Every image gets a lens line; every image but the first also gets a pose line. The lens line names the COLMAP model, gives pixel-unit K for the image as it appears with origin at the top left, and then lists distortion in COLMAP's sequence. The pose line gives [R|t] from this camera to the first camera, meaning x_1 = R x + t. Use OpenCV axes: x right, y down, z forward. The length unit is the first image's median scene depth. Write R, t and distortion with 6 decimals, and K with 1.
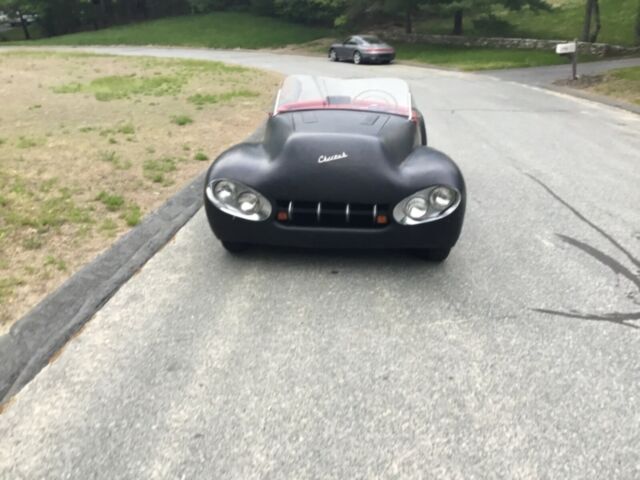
lens RADIAL K [[573.0, 0, 320.2], [0, 573.0, 237.8], [0, 0, 1]] dist [0.086339, -0.174508]
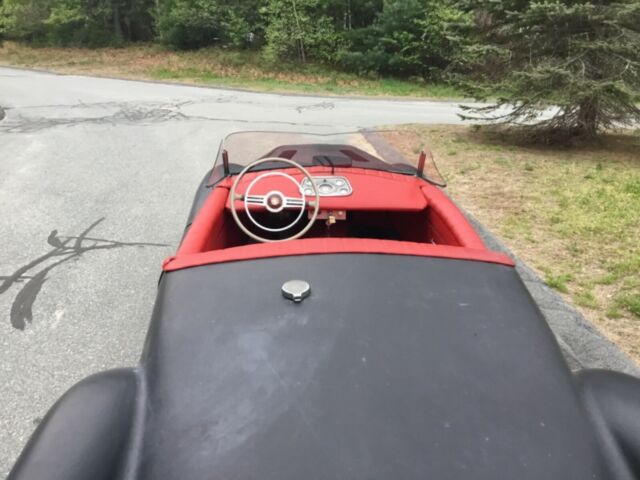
lens RADIAL K [[578.8, 0, 320.0], [0, 578.8, 240.0], [0, 0, 1]] dist [0.087823, -0.193077]
pose [[-0.990644, 0.009070, -0.136172, 0.028139], [-0.075387, 0.795375, 0.601411, -0.111865], [0.113763, 0.606049, -0.787250, 0.309983]]
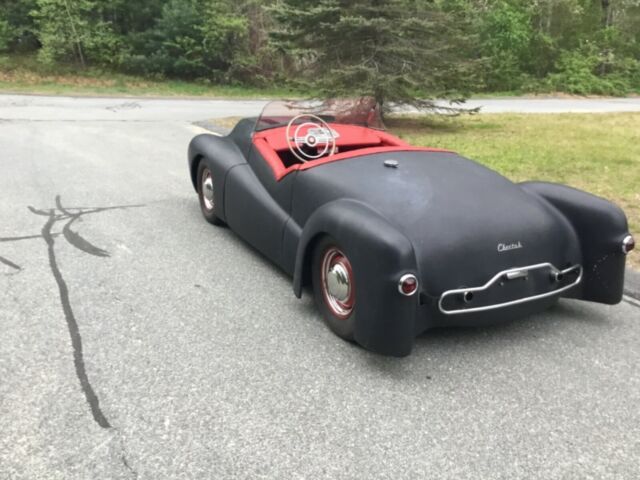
lens RADIAL K [[573.0, 0, 320.2], [0, 573.0, 237.8], [0, 0, 1]] dist [0.086339, -0.174508]
pose [[-0.850075, 0.126226, -0.511312, 0.120099], [-0.202231, 0.818195, 0.538200, -0.124835], [0.486288, 0.560913, -0.670000, 0.361223]]
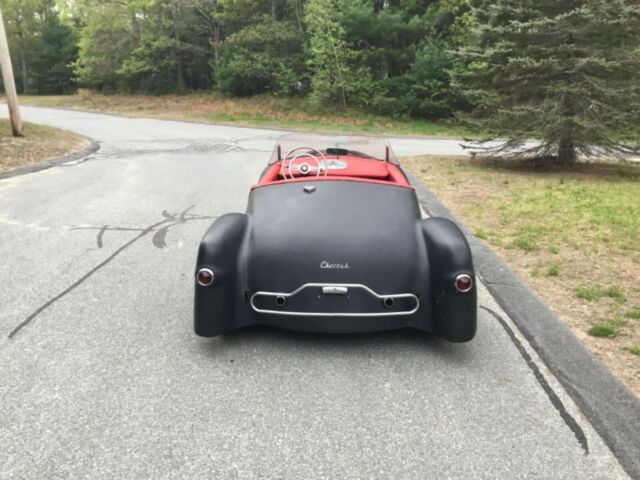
lens RADIAL K [[578.8, 0, 320.0], [0, 578.8, 240.0], [0, 0, 1]] dist [0.087823, -0.193077]
pose [[-0.997976, -0.016828, -0.061319, 0.028549], [-0.047613, 0.836930, 0.545235, -0.146539], [0.042145, 0.547051, -0.836038, 0.414712]]
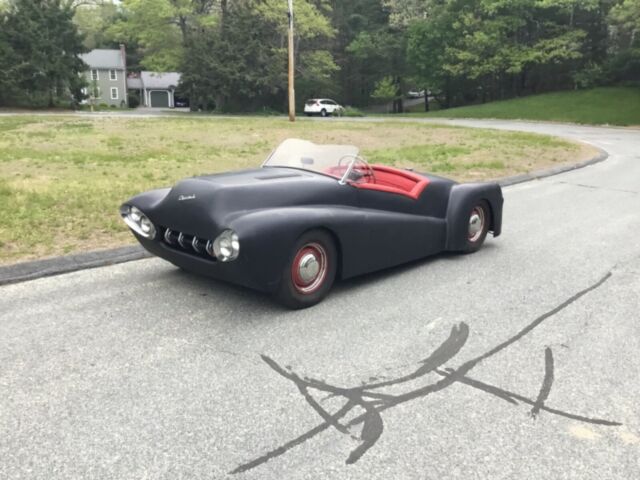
lens RADIAL K [[573.0, 0, 320.2], [0, 573.0, 237.8], [0, 0, 1]] dist [0.086339, -0.174508]
pose [[0.786404, 0.148484, -0.599601, 0.151097], [-0.218802, 0.974703, -0.045595, -0.008891], [0.577663, 0.167050, 0.798999, 0.026495]]
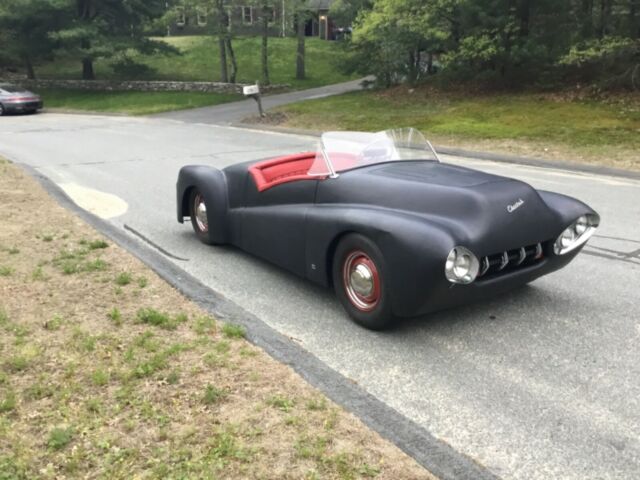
lens RADIAL K [[578.8, 0, 320.0], [0, 578.8, 240.0], [0, 0, 1]] dist [0.087823, -0.193077]
pose [[0.780051, -0.194181, 0.594823, -0.129753], [0.231577, 0.972718, 0.013855, -0.025890], [-0.581285, 0.126940, 0.803737, 0.055071]]
